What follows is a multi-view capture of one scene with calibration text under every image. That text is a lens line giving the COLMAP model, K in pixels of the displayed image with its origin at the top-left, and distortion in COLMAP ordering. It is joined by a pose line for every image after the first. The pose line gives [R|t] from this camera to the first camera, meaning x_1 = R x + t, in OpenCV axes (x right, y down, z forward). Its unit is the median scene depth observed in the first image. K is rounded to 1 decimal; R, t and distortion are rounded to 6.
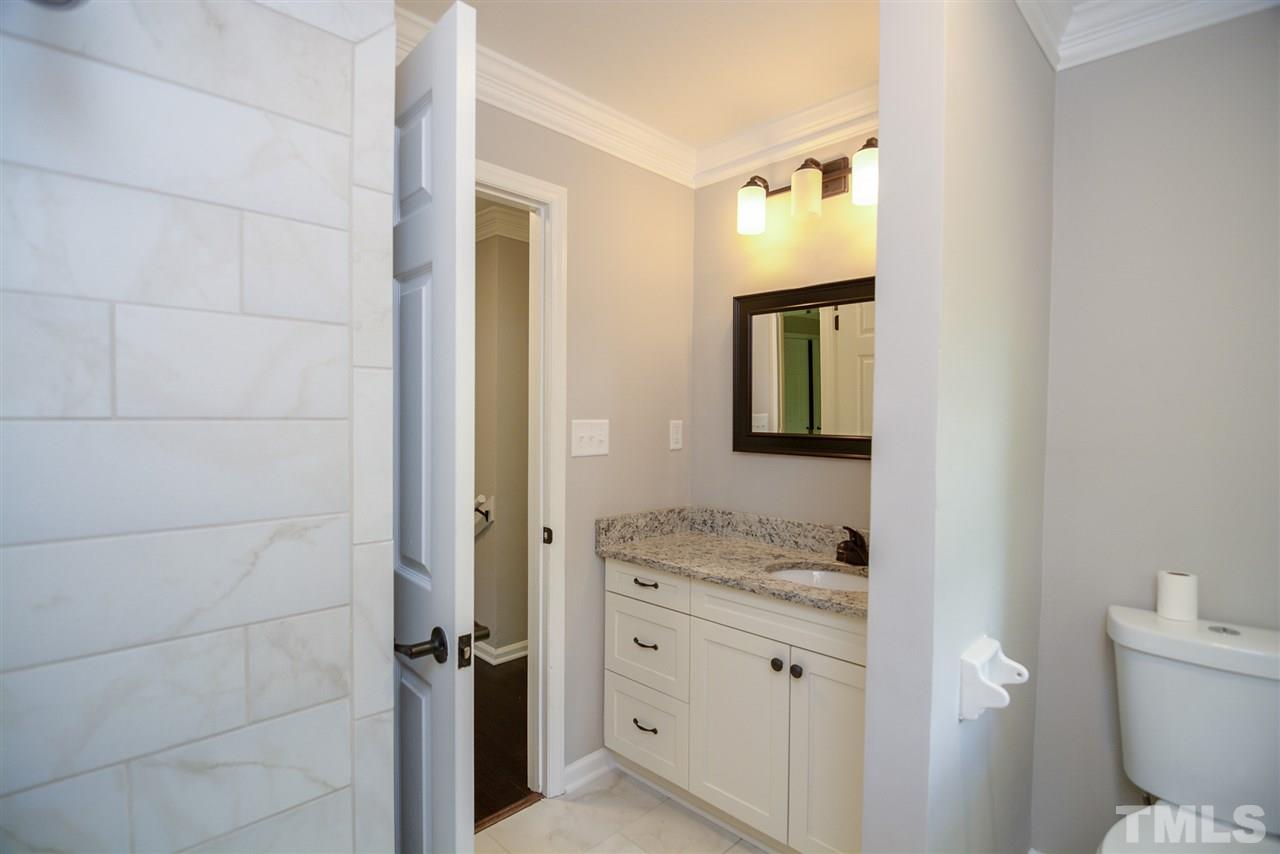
lens RADIAL K [[626.5, 0, 644.6], [0, 626.5, 432.3], [0, 0, 1]] dist [-0.024898, -0.000482]
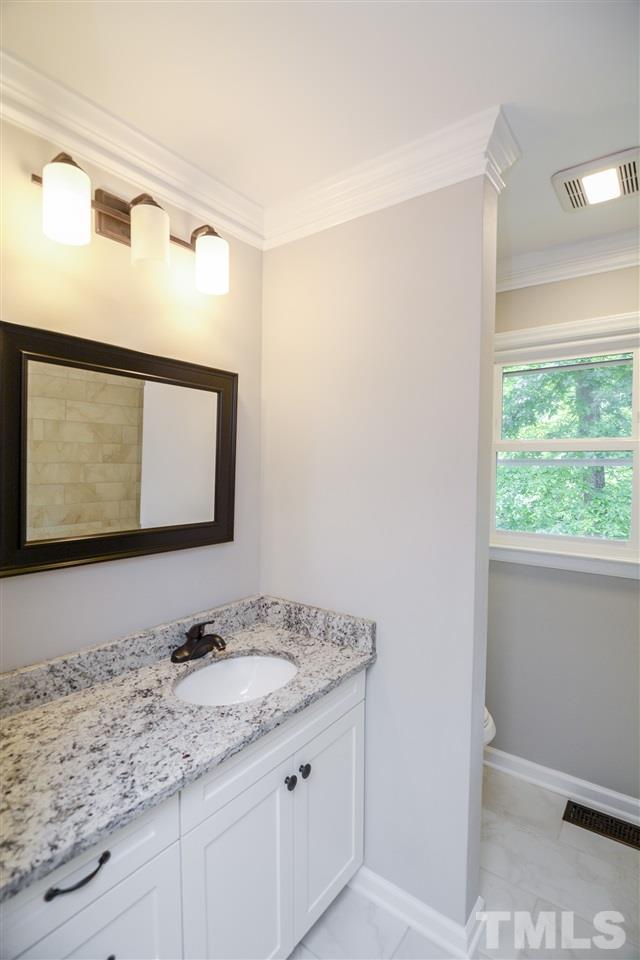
lens RADIAL K [[469.9, 0, 320.0], [0, 469.9, 480.0], [0, 0, 1]] dist [-0.024898, -0.000482]
pose [[-0.139564, -0.049590, 0.988971, -0.360333], [0.011398, 0.998599, 0.051681, -0.090539], [-0.990148, 0.018485, -0.138803, 0.820447]]
